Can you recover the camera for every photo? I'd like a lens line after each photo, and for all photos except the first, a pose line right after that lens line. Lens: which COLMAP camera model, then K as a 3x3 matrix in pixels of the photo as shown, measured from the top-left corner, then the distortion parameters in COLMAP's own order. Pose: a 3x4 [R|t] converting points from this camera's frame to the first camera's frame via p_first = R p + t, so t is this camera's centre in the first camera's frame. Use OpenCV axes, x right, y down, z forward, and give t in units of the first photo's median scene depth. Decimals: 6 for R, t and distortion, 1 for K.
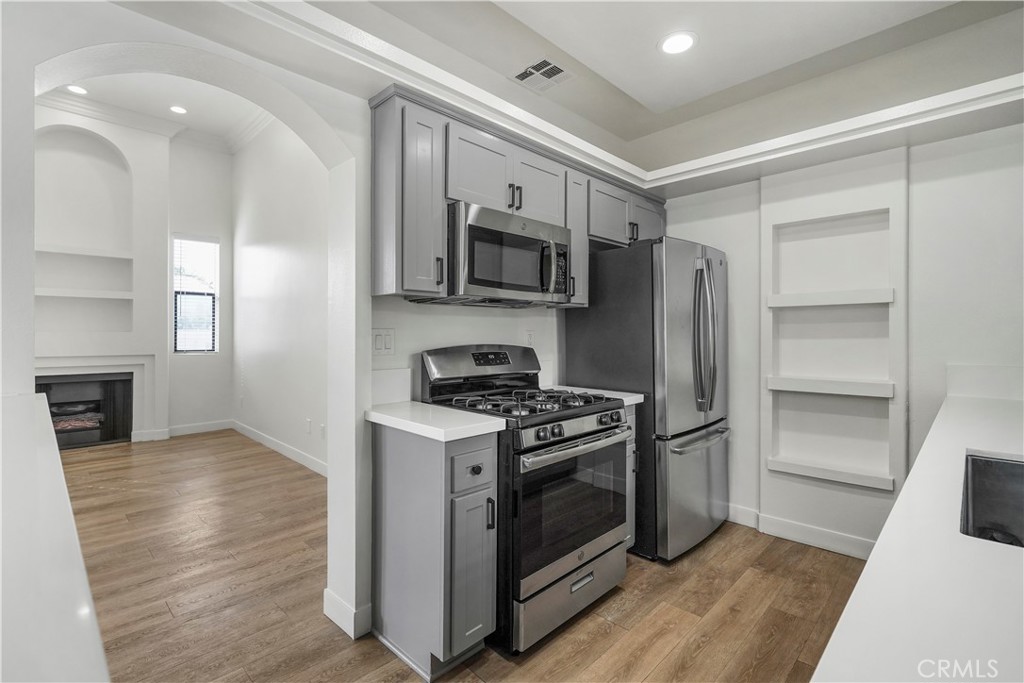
lens RADIAL K [[469.0, 0, 522.1], [0, 469.0, 332.3], [0, 0, 1]] dist [-0.000991, -0.000024]
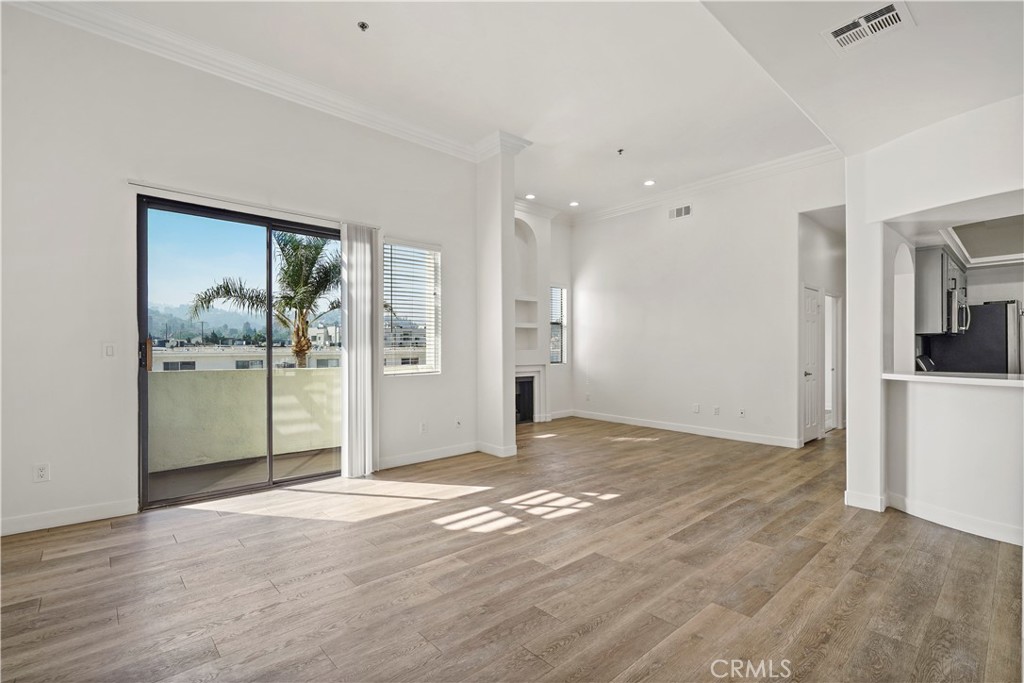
lens RADIAL K [[466.2, 0, 521.1], [0, 466.2, 352.0], [0, 0, 1]] dist [-0.004049, 0.000091]
pose [[0.997951, -0.003528, -0.063884, -1.411437], [0.003963, 0.999970, 0.006689, -0.006918], [0.063859, -0.006928, 0.997935, -0.925647]]
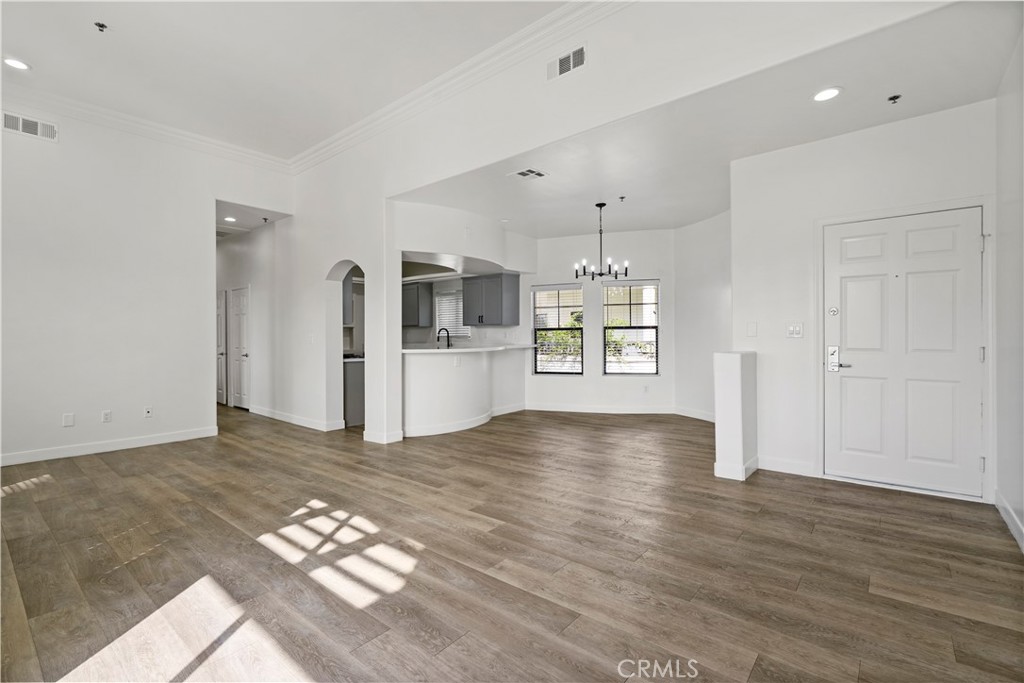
lens RADIAL K [[462.3, 0, 512.0], [0, 462.3, 335.5], [0, 0, 1]] dist [-0.000378, 0.000021]
pose [[-0.066287, 0.000724, 0.997800, -2.420761], [0.004428, 0.999990, -0.000432, 0.006981], [-0.997791, 0.004390, -0.066290, 0.022764]]
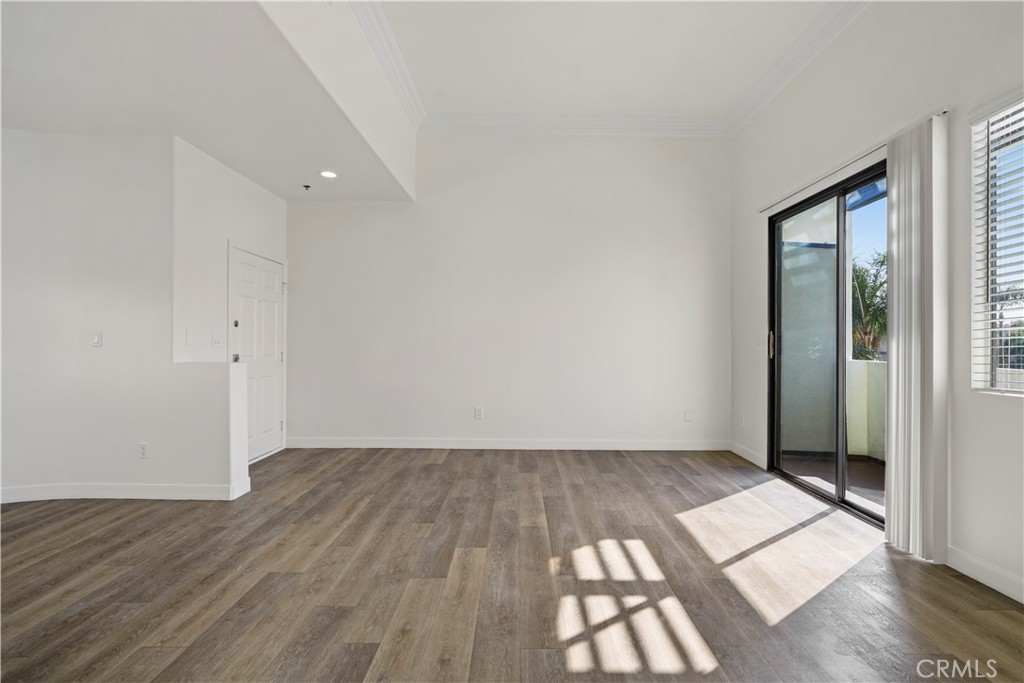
lens RADIAL K [[467.0, 0, 518.7], [0, 467.0, 344.5], [0, 0, 1]] dist [-0.002442, 0.000693]
pose [[-0.724131, -0.005858, -0.689638, -0.843734], [-0.003705, 0.999983, -0.004604, 0.011849], [0.689653, -0.000779, -0.724140, 0.740226]]
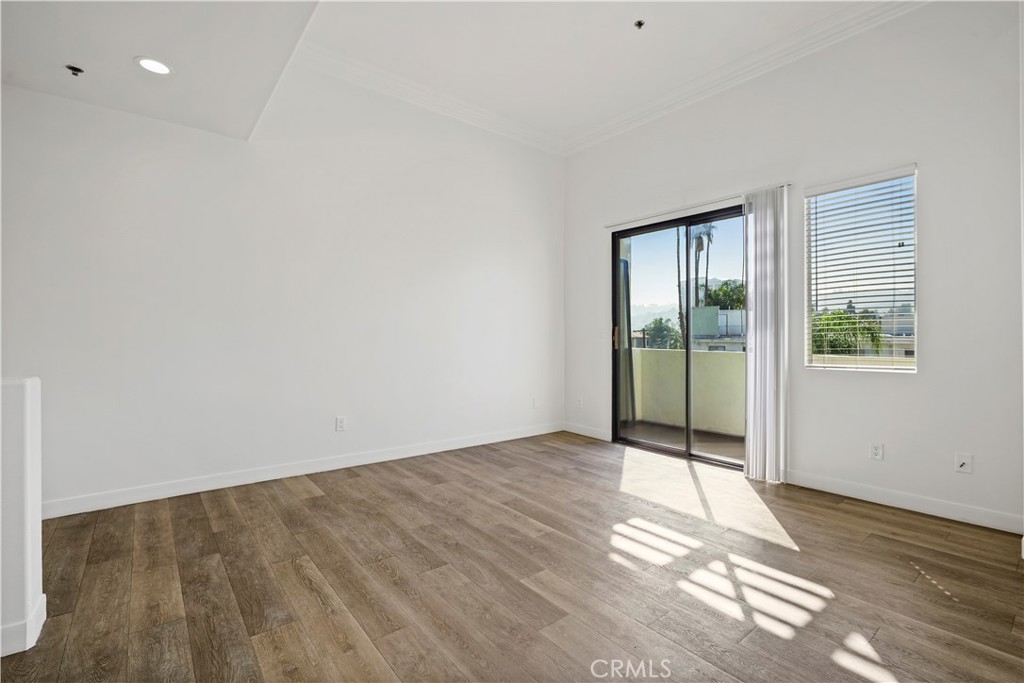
lens RADIAL K [[464.7, 0, 515.3], [0, 464.7, 339.6], [0, 0, 1]] dist [-0.007226, 0.004840]
pose [[-0.132079, 0.001832, -0.991237, -0.619566], [0.002643, 0.999995, 0.001496, 0.006004], [0.991236, -0.002422, -0.132083, 0.069619]]
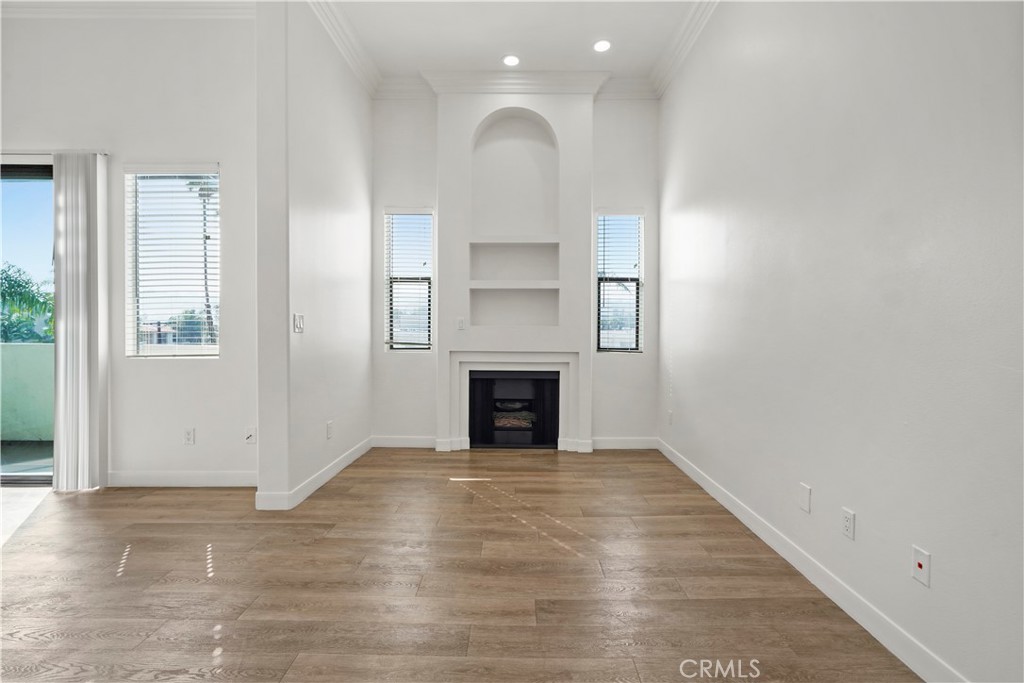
lens RADIAL K [[467.5, 0, 511.8], [0, 467.5, 337.6], [0, 0, 1]] dist [0.000558, 0.000156]
pose [[0.683354, 0.006971, -0.730054, -0.447653], [-0.000766, 0.999961, 0.008831, 0.024369], [0.730087, -0.005475, 0.683333, 0.599533]]
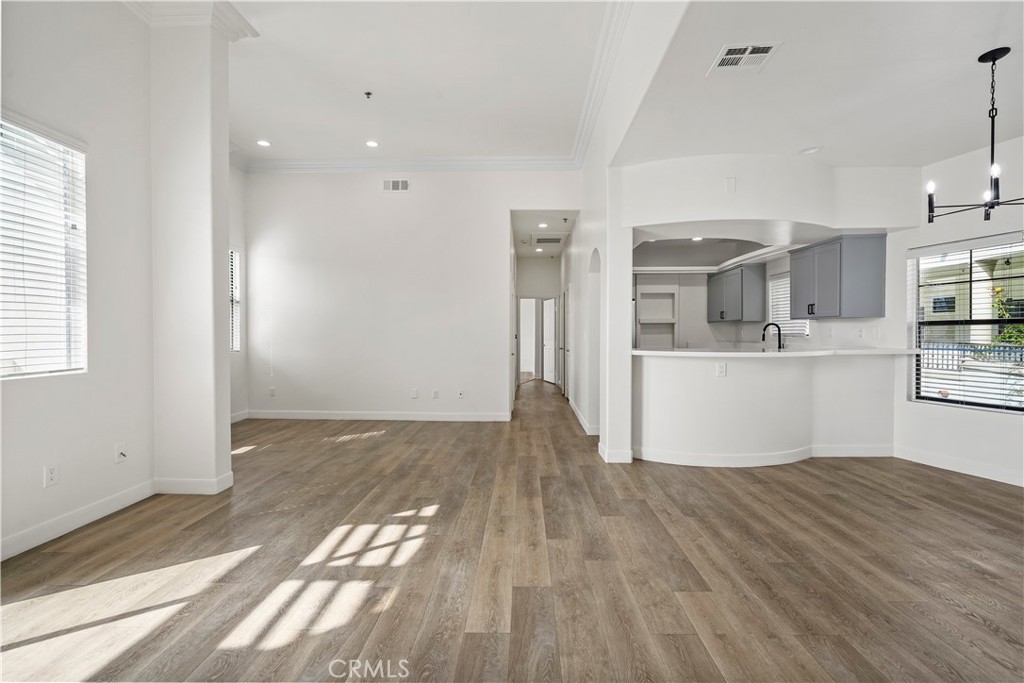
lens RADIAL K [[461.2, 0, 516.8], [0, 461.2, 338.0], [0, 0, 1]] dist [-0.002490, -0.000246]
pose [[0.737152, -0.007540, 0.675685, -1.824918], [0.000262, 0.999941, 0.010873, 0.003761], [-0.675727, -0.007838, 0.737110, -0.503210]]
